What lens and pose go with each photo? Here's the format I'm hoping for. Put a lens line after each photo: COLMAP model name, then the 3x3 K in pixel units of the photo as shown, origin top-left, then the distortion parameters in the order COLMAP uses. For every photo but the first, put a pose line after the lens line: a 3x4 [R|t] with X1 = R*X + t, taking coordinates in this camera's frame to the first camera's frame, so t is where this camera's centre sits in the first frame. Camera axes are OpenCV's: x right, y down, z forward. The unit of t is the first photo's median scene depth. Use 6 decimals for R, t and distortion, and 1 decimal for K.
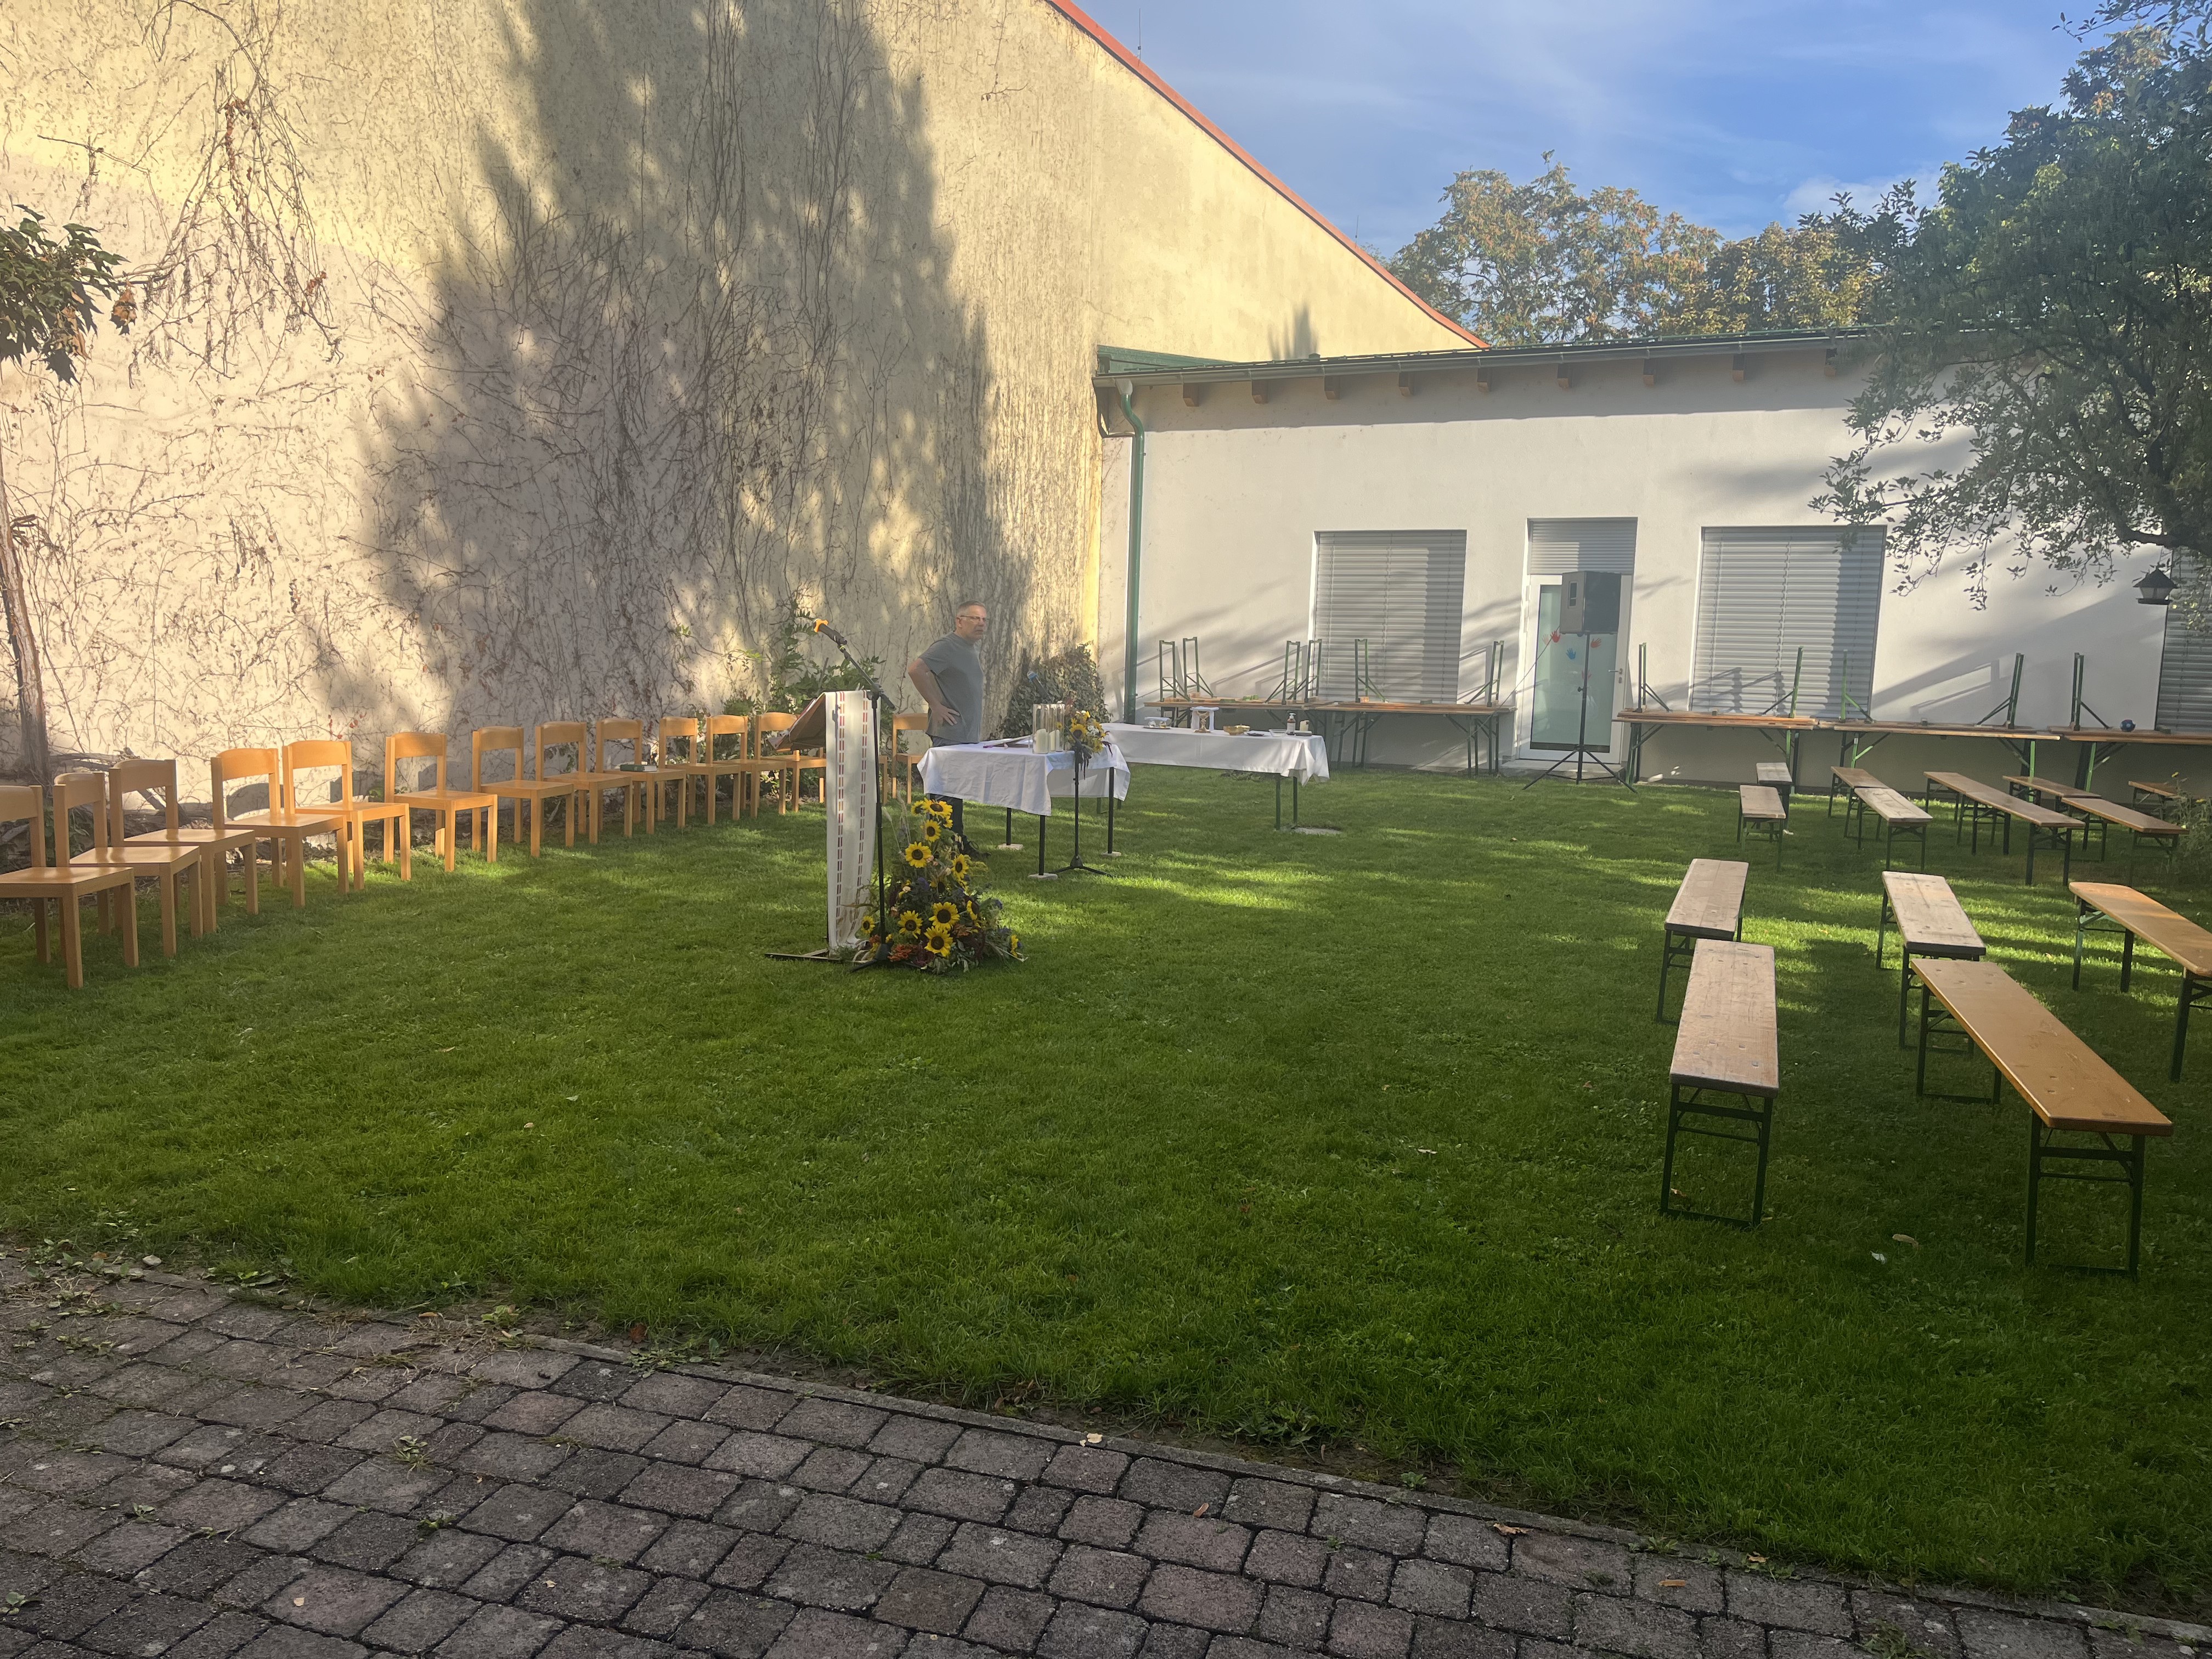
lens RADIAL K [[1669.9, 0, 1089.7], [0, 1669.9, 837.4], [0, 0, 1]] dist [0.058855, -0.078063]
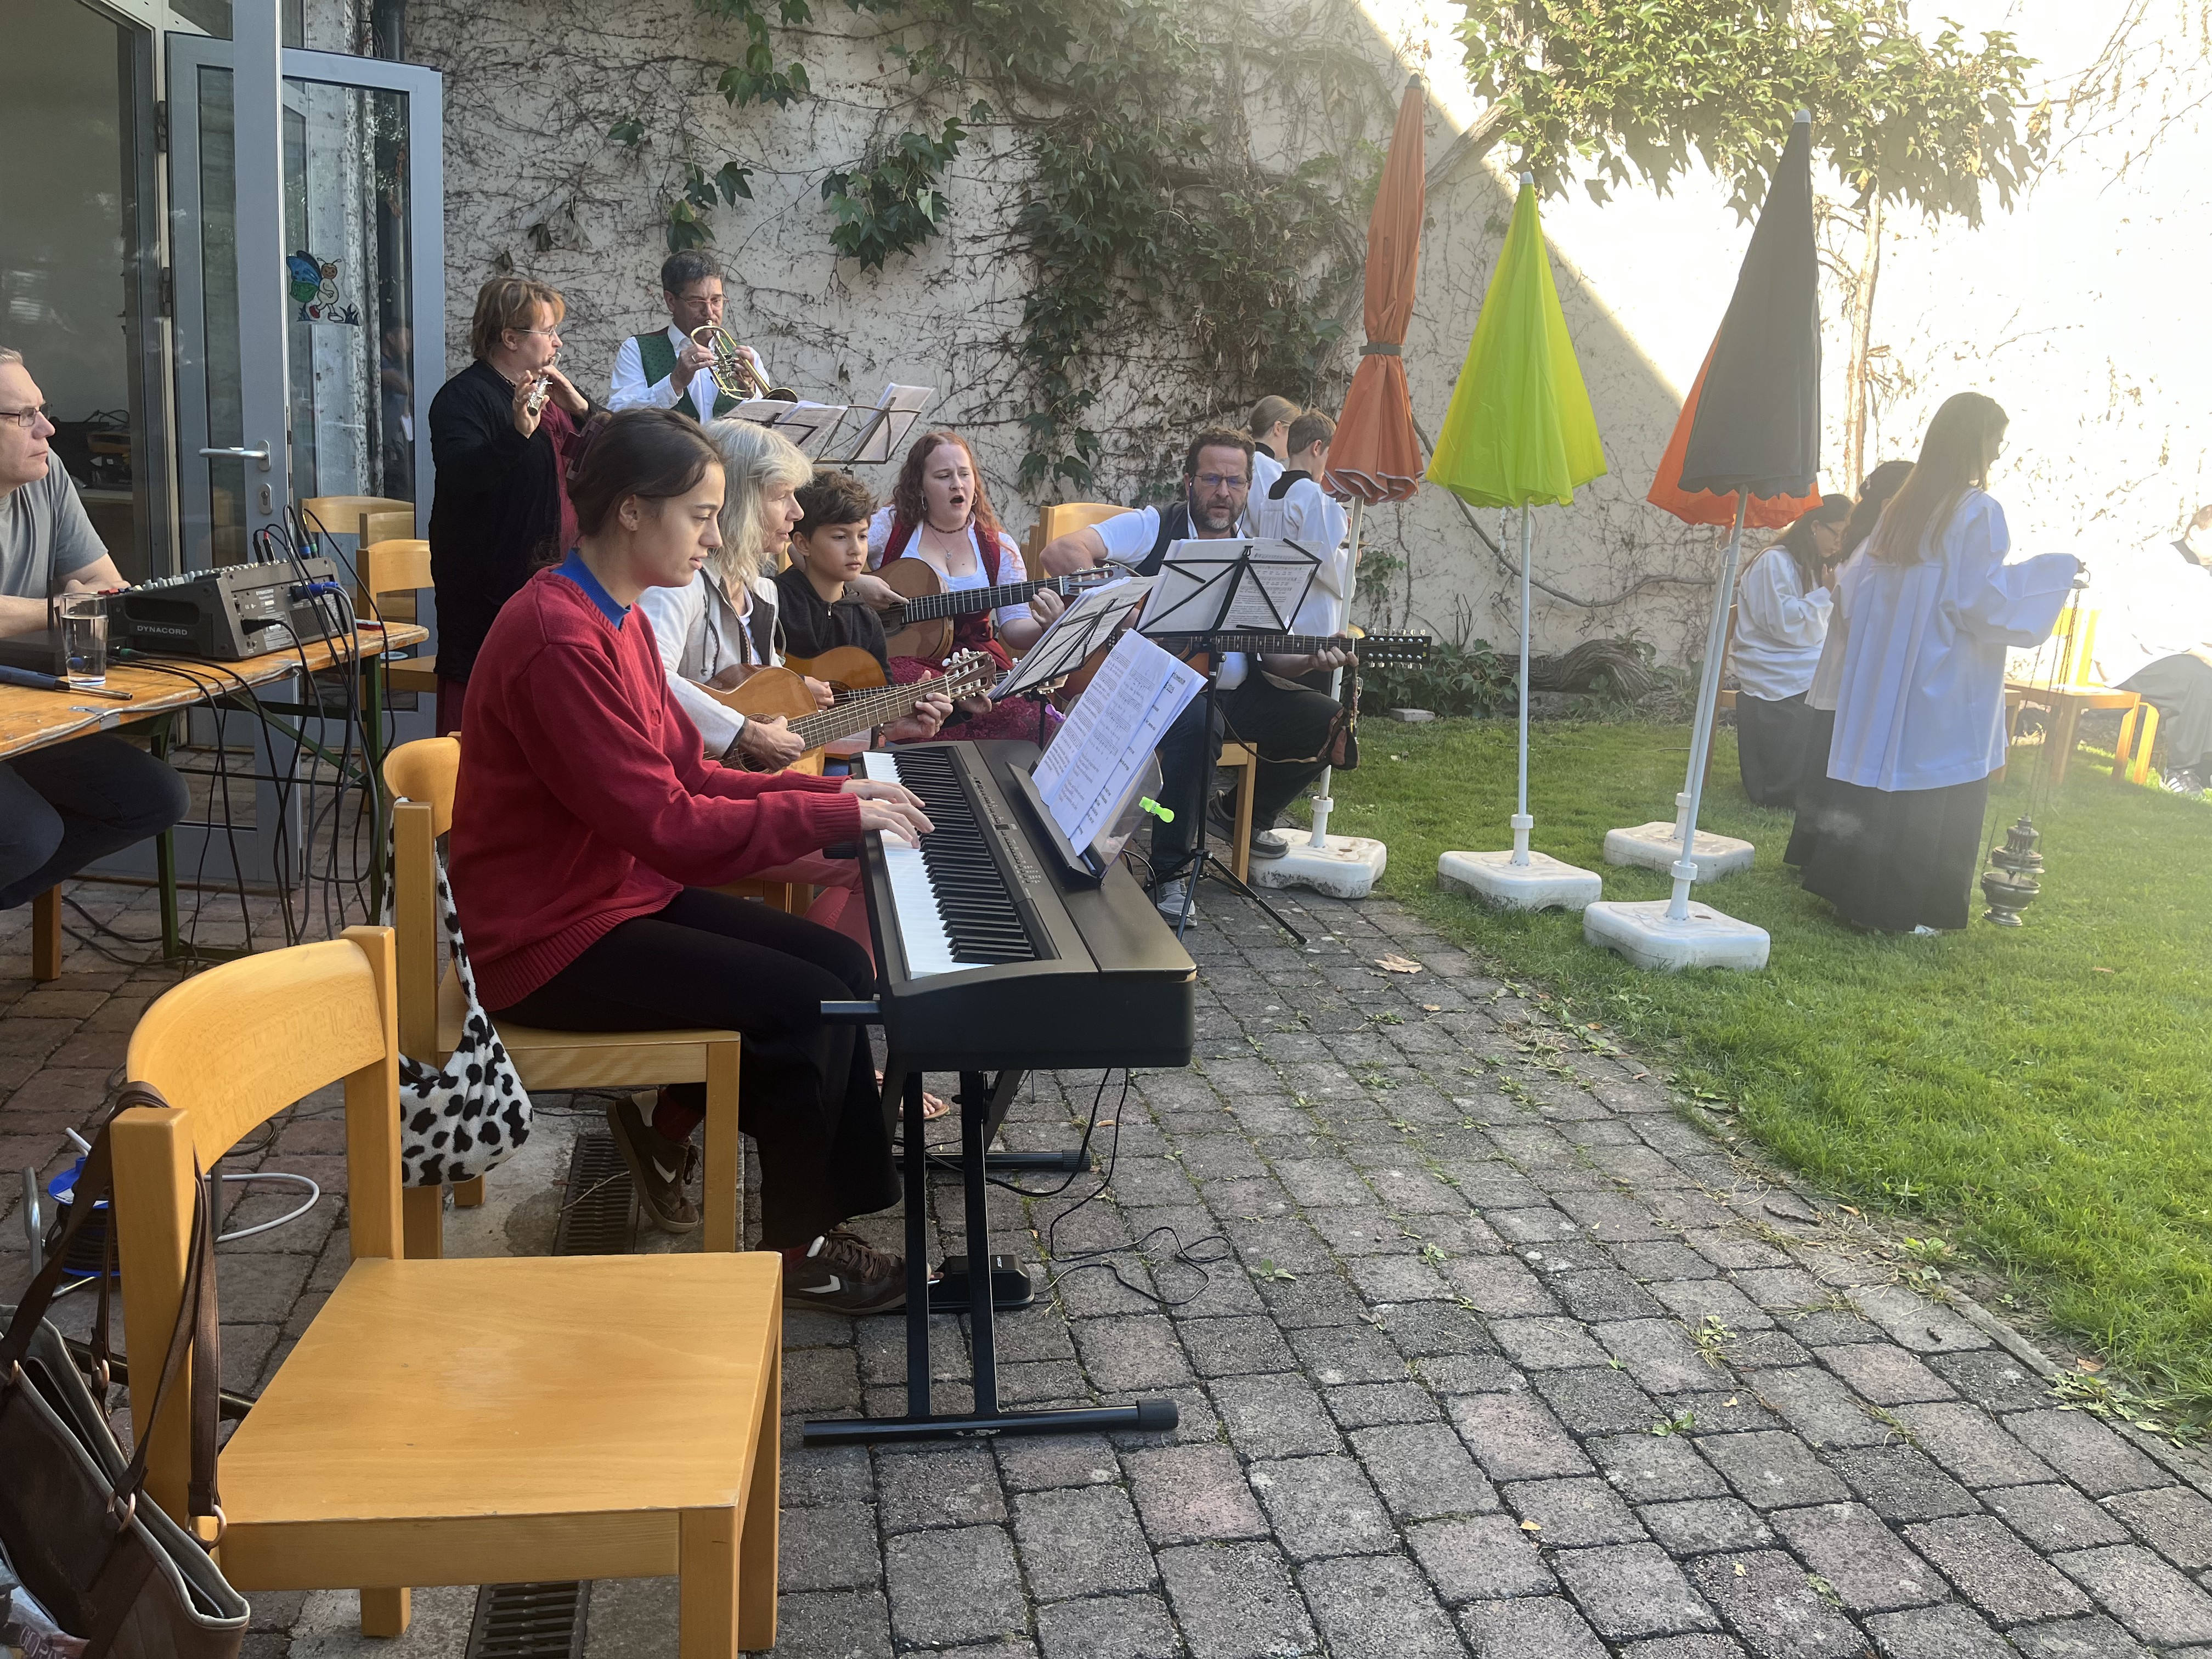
lens RADIAL K [[1669.9, 0, 1106.0], [0, 1669.9, 812.4], [0, 0, 1]] dist [0.058855, -0.078063]
pose [[0.498909, 0.199411, -0.843401, 0.037120], [-0.168775, 0.976892, 0.131135, 0.027134], [0.850062, 0.076920, 0.521036, 0.137258]]
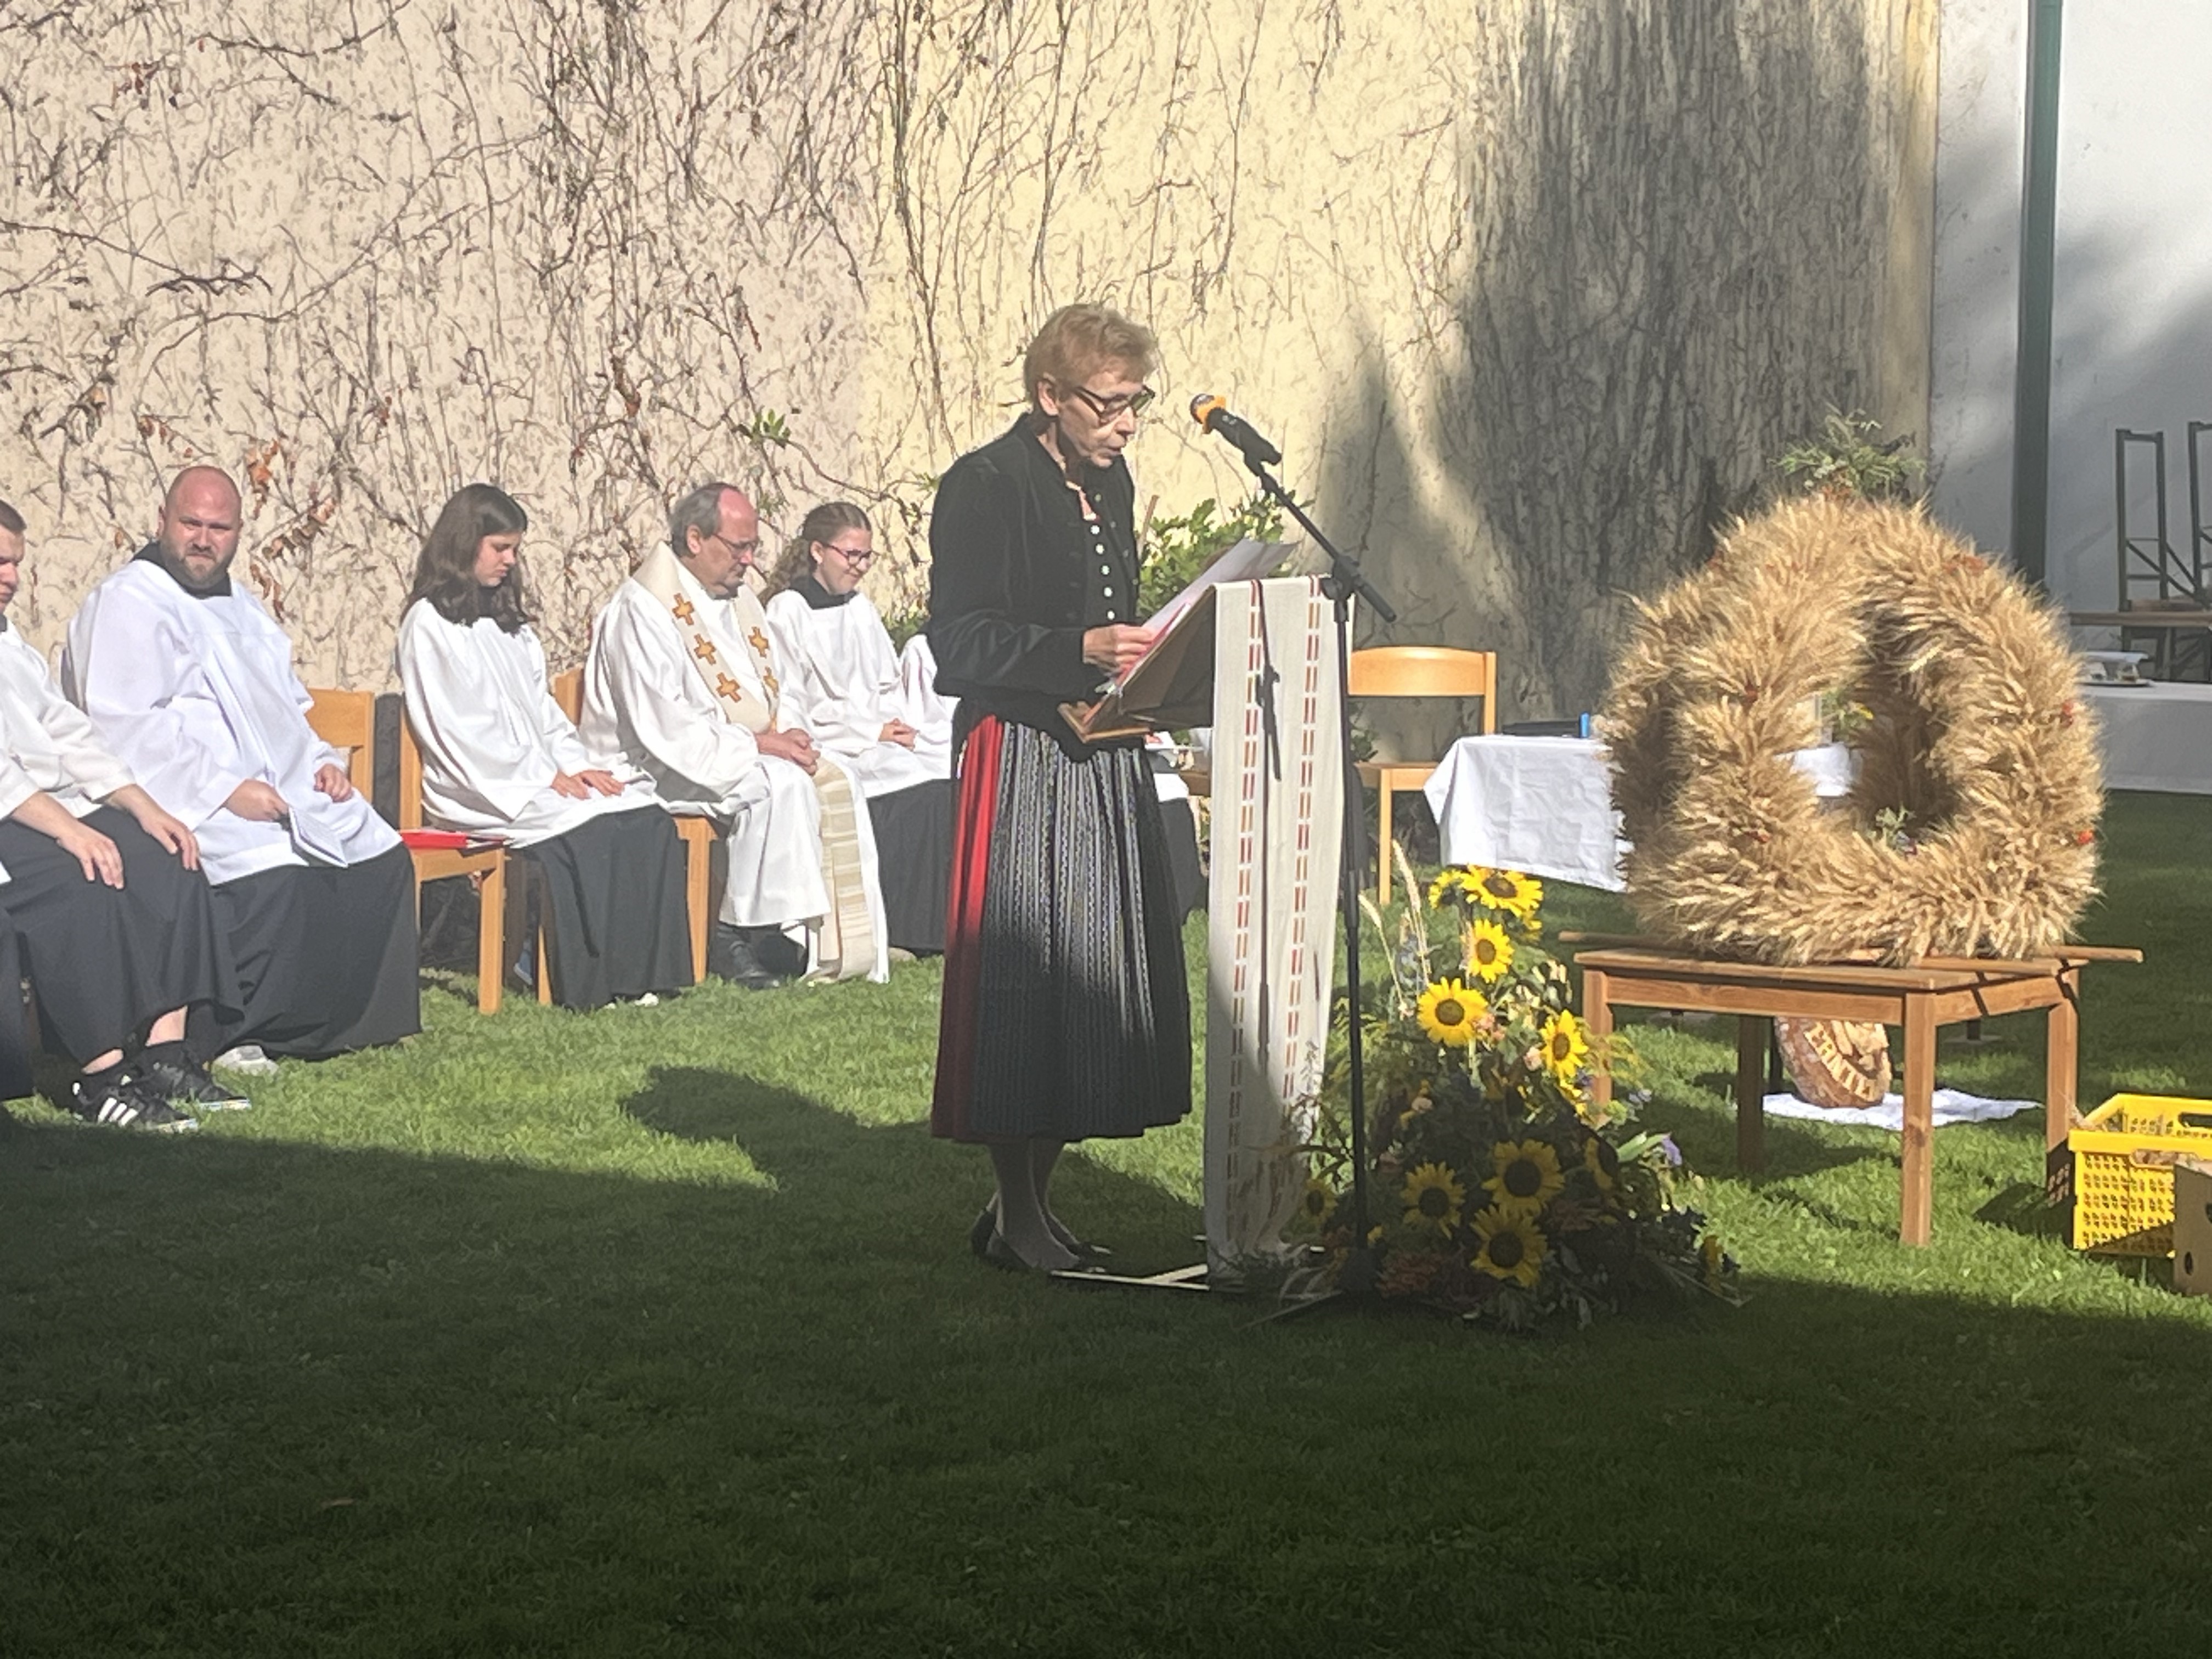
lens RADIAL K [[5116.4, 0, 1064.7], [0, 5116.4, 819.5], [0, 0, 1]] dist [0.131527, 0.000000]
pose [[0.987203, -0.001972, -0.159455, -0.006059], [-0.005087, 0.999025, -0.043848, 0.018000], [0.159386, 0.044098, 0.986231, -0.144109]]
